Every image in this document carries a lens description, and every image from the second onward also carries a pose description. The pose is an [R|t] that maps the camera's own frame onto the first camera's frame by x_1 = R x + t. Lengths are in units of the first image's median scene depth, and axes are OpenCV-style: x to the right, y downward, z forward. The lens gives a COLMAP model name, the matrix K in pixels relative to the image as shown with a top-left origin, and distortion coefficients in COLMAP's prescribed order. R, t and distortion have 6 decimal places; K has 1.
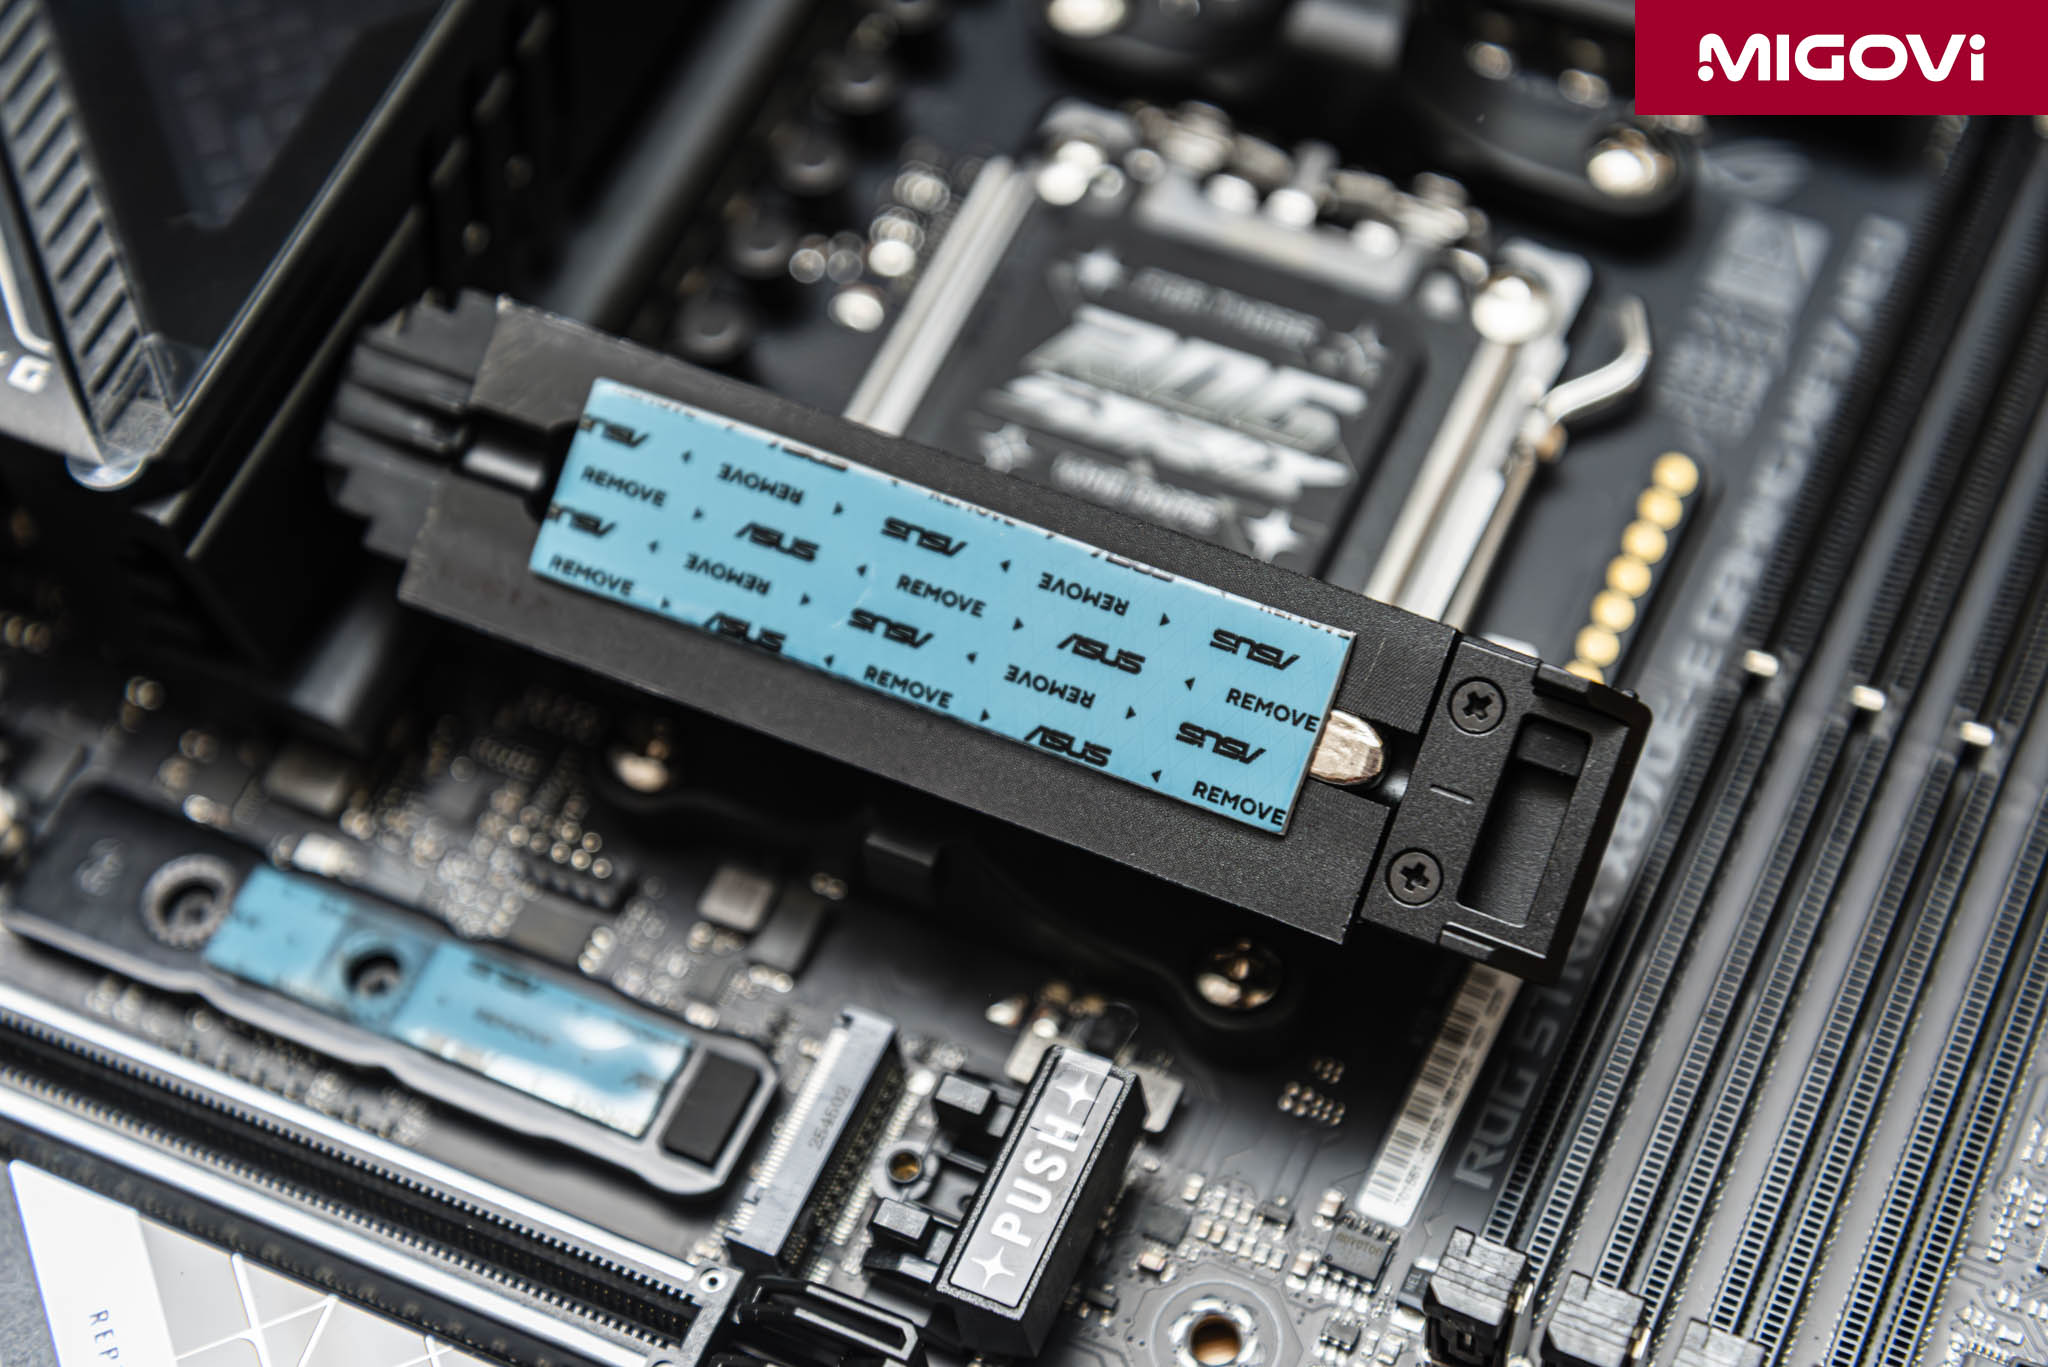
lens RADIAL K [[3918.8, 0, 1026.6], [0, 3918.8, 738.2], [0, 0, 1]] dist [0.021451, 0.218230]
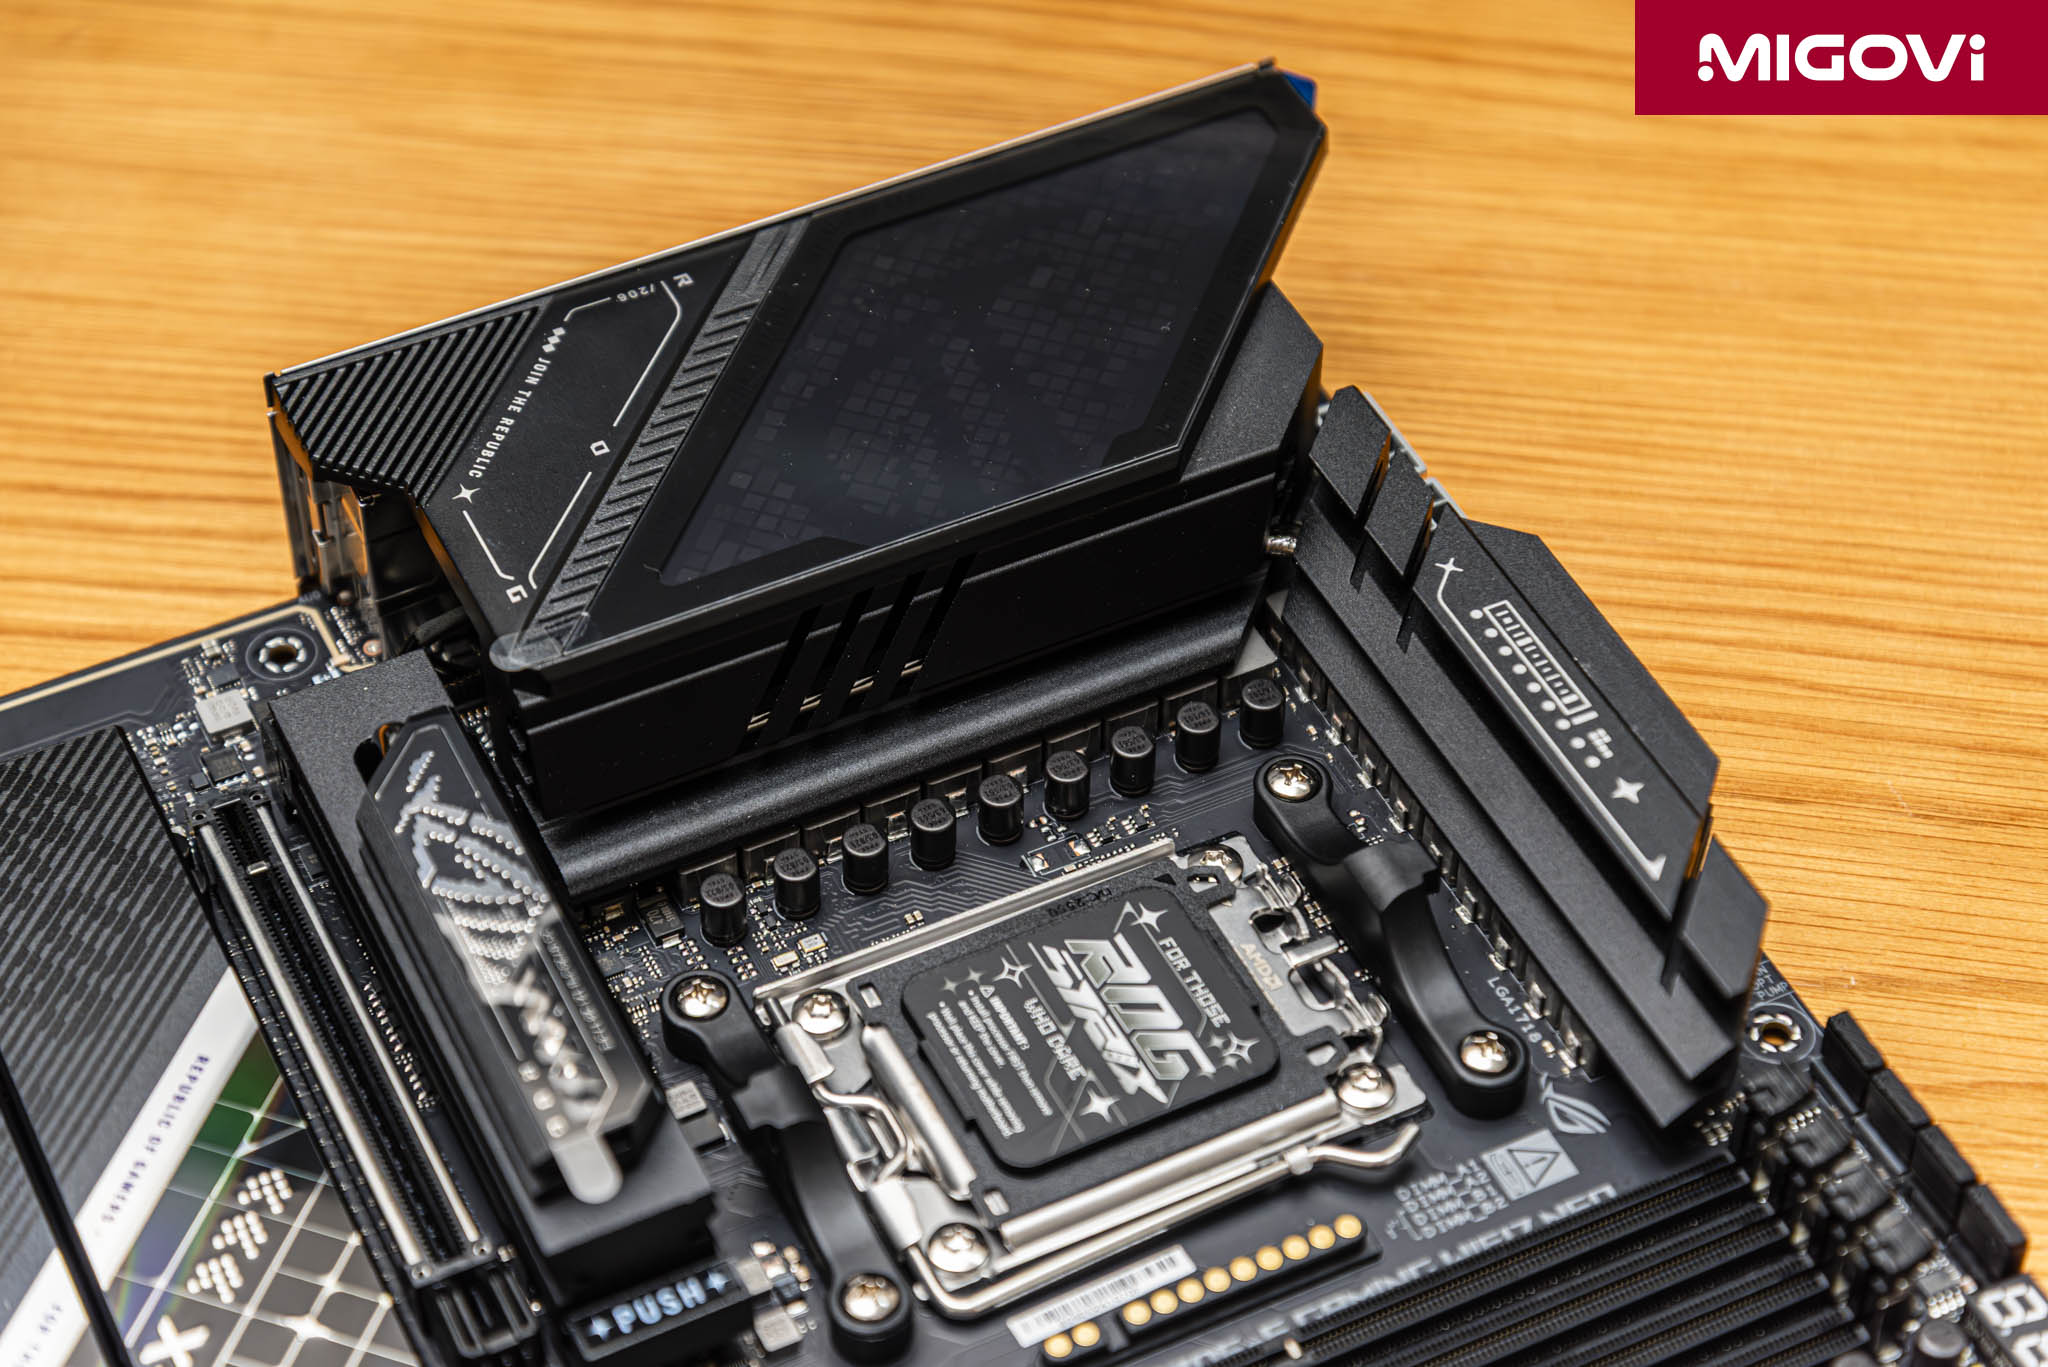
lens RADIAL K [[4428.0, 0, 1024.0], [0, 4428.0, 683.5], [0, 0, 1]] dist [0.023416, -0.539220]
pose [[0.773629, 0.509921, -0.376136, 0.649310], [-0.571237, 0.818147, -0.065761, -0.060593], [0.274201, 0.265737, 0.924228, -0.687095]]
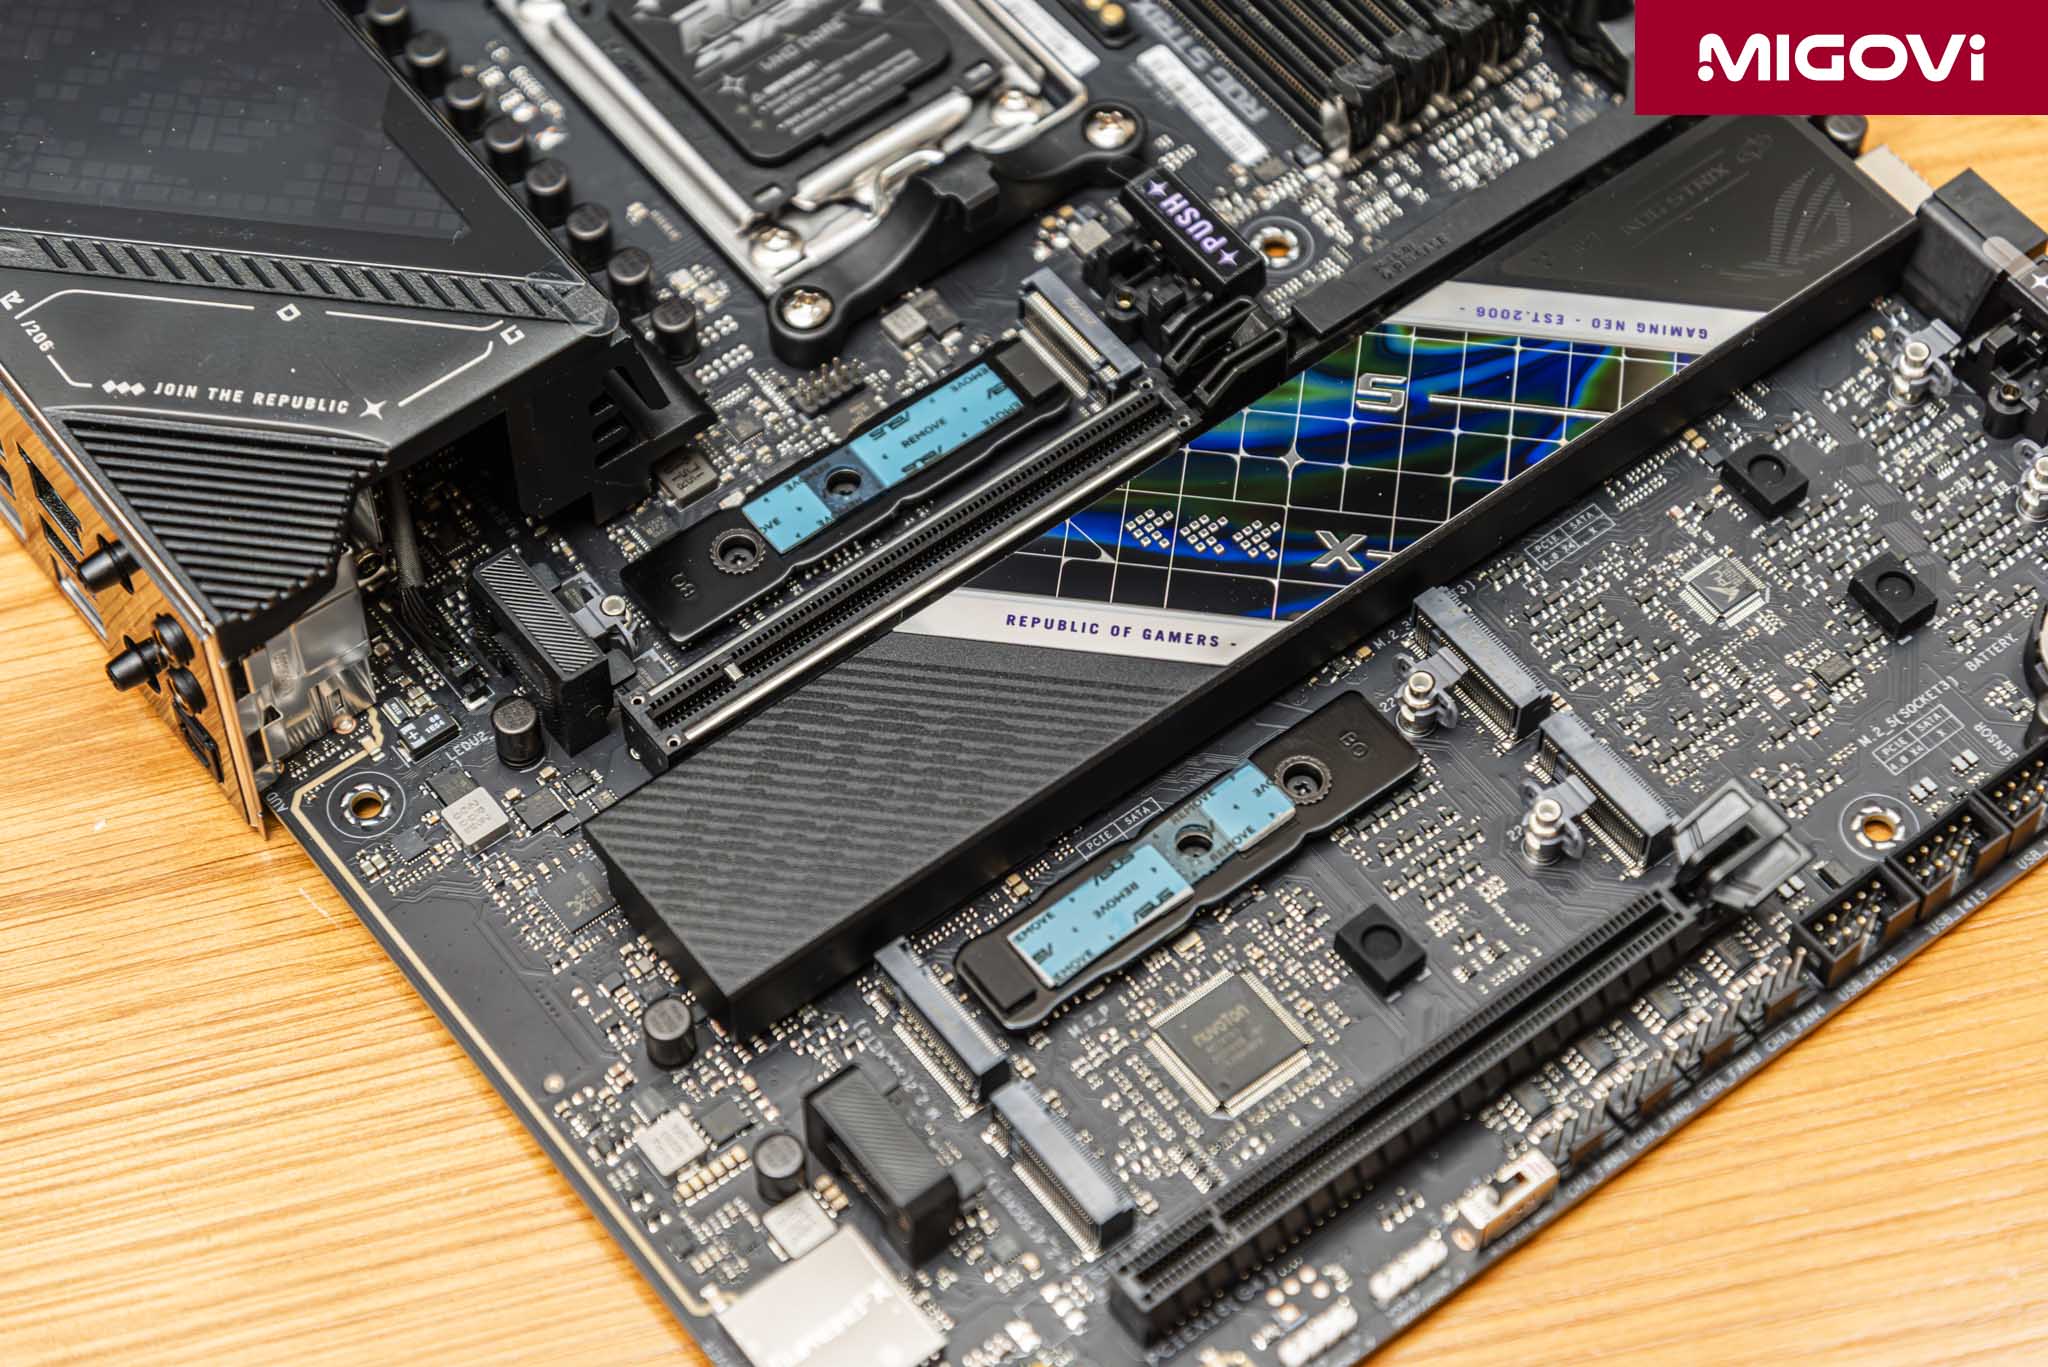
lens RADIAL K [[4428.0, 0, 1024.0], [0, 4428.0, 683.5], [0, 0, 1]] dist [0.023416, -0.539220]
pose [[0.462985, -0.693315, 0.552231, -1.270835], [0.742742, 0.643468, 0.185154, -0.182529], [-0.483714, 0.324442, 0.812871, -0.546957]]
